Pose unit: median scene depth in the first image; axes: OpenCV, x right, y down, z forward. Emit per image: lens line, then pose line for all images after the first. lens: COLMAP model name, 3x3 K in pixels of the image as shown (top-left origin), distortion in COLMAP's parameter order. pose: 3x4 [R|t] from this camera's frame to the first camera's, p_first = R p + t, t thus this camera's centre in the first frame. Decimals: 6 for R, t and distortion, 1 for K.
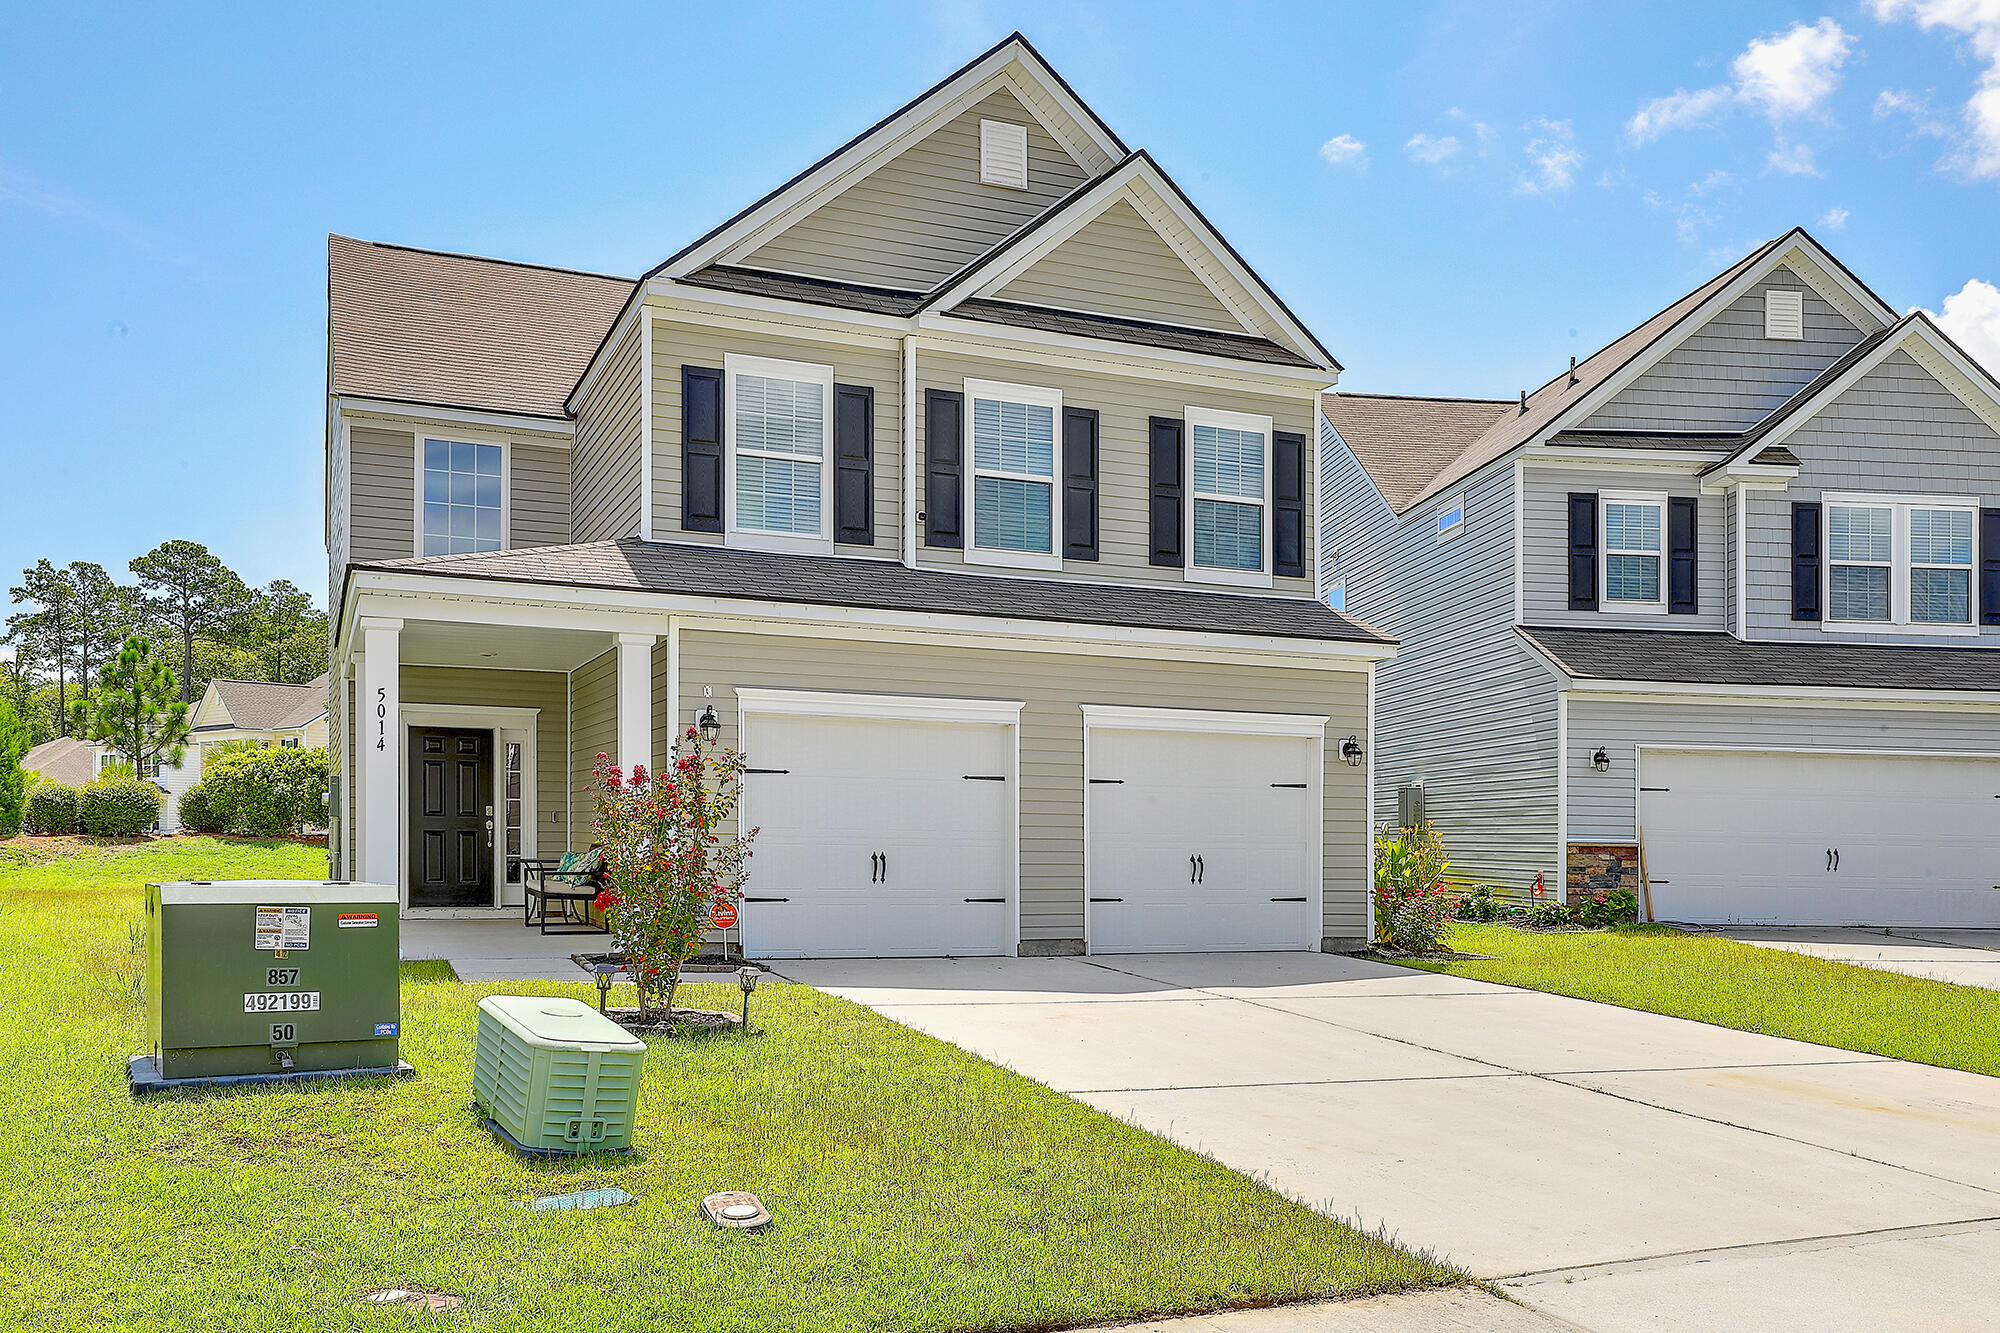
lens RADIAL K [[1670.6, 0, 999.3], [0, 1670.6, 675.9], [0, 0, 1]] dist [0.000979, 0.005156]
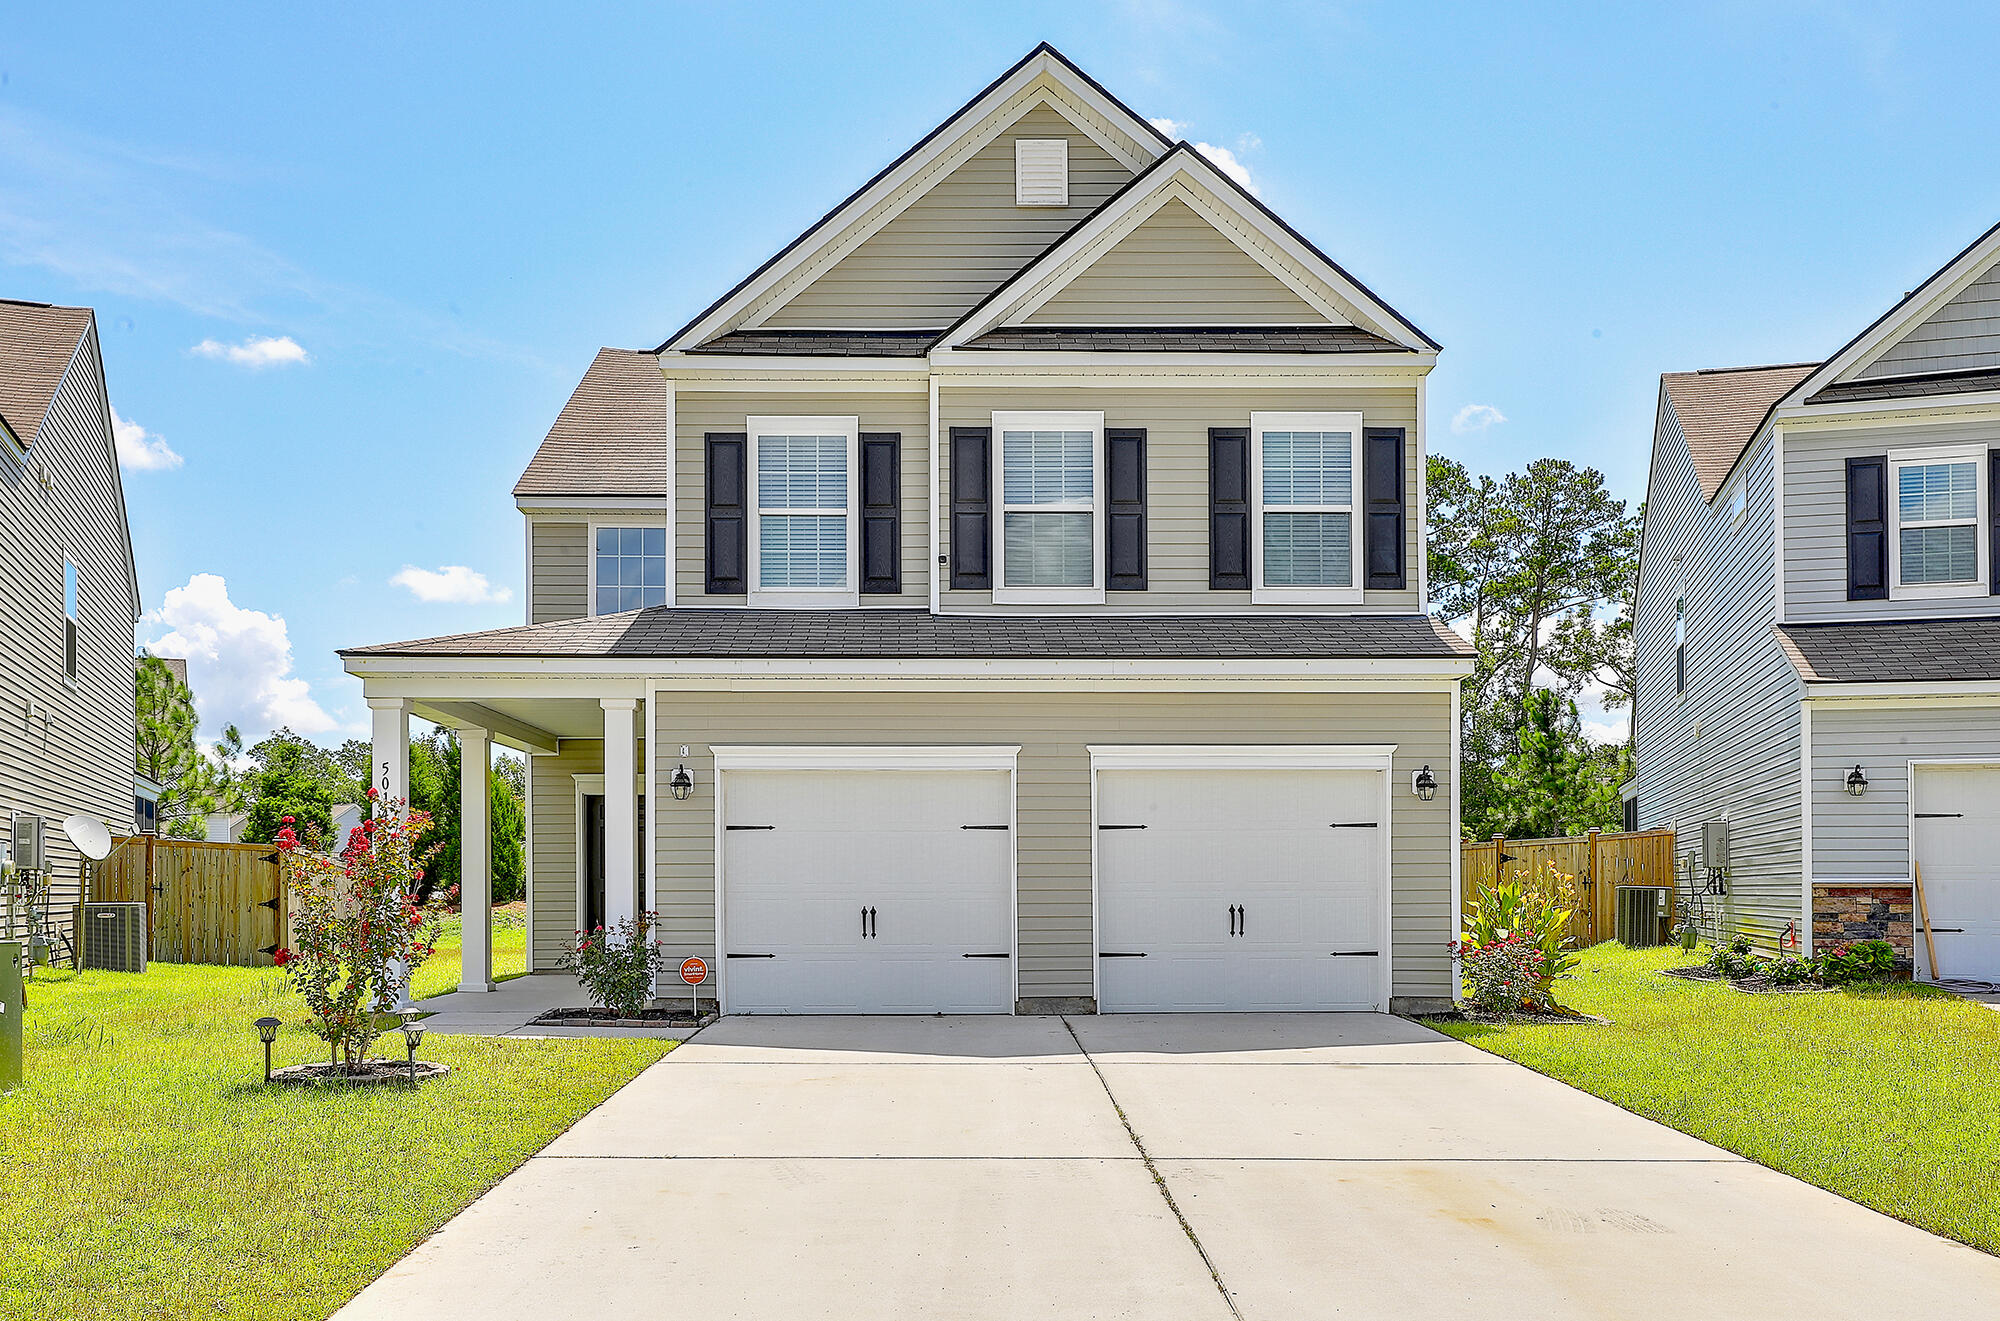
lens RADIAL K [[1650.1, 0, 995.3], [0, 1650.1, 730.2], [0, 0, 1]] dist [0.004243, 0.000345]
pose [[0.929302, -0.051537, -0.365707, 0.312822], [0.051213, 0.998632, -0.010593, 0.014484], [0.365753, -0.008885, 0.930670, 0.113523]]
